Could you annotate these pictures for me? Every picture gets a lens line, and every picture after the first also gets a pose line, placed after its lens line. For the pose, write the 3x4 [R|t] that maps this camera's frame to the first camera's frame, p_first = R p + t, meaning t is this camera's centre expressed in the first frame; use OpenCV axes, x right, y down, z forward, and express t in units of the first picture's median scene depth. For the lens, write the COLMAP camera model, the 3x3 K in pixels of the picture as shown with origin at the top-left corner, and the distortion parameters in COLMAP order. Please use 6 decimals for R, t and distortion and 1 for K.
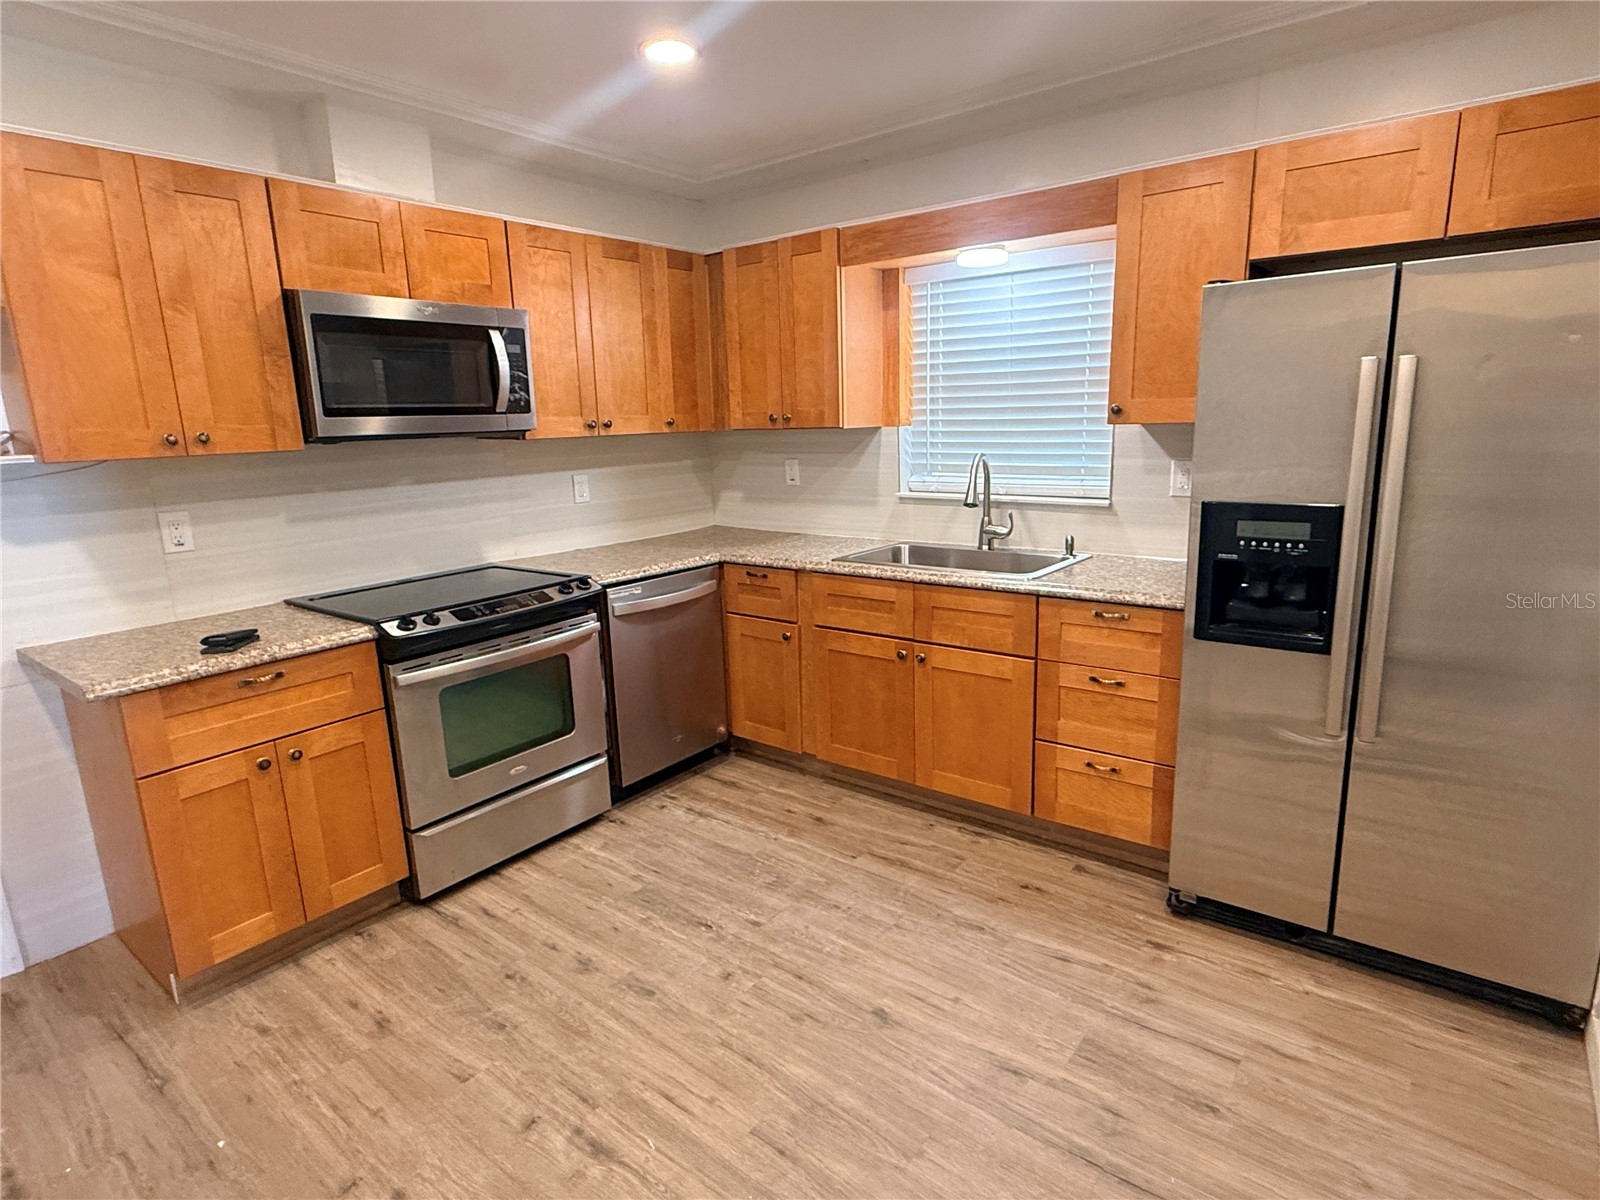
lens RADIAL K [[864.6, 0, 812.1], [0, 864.6, 599.1], [0, 0, 1]] dist [-0.002189, -0.001426]
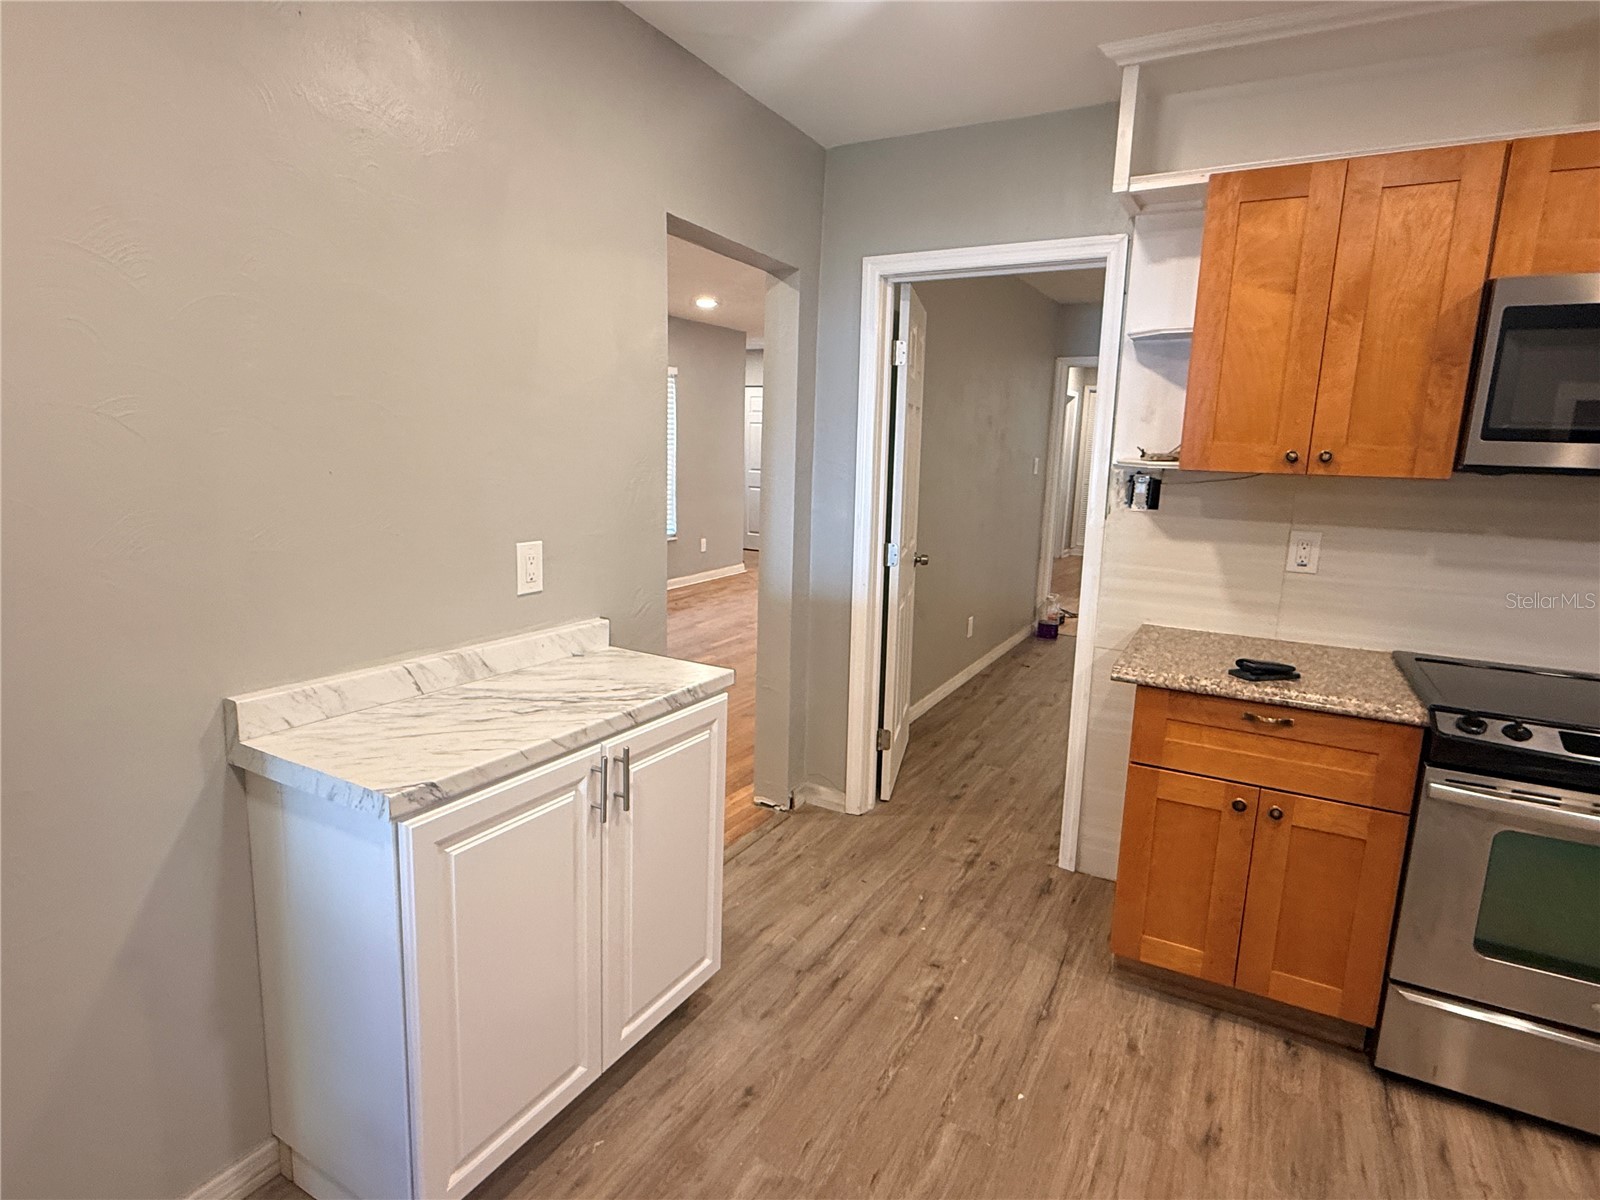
lens RADIAL K [[864.6, 0, 812.1], [0, 864.6, 599.1], [0, 0, 1]] dist [-0.002189, -0.001426]
pose [[0.121773, 0.212461, -0.969552, 0.159629], [-0.233792, 0.955477, 0.180013, -0.078682], [0.964631, 0.204753, 0.166023, 0.344783]]
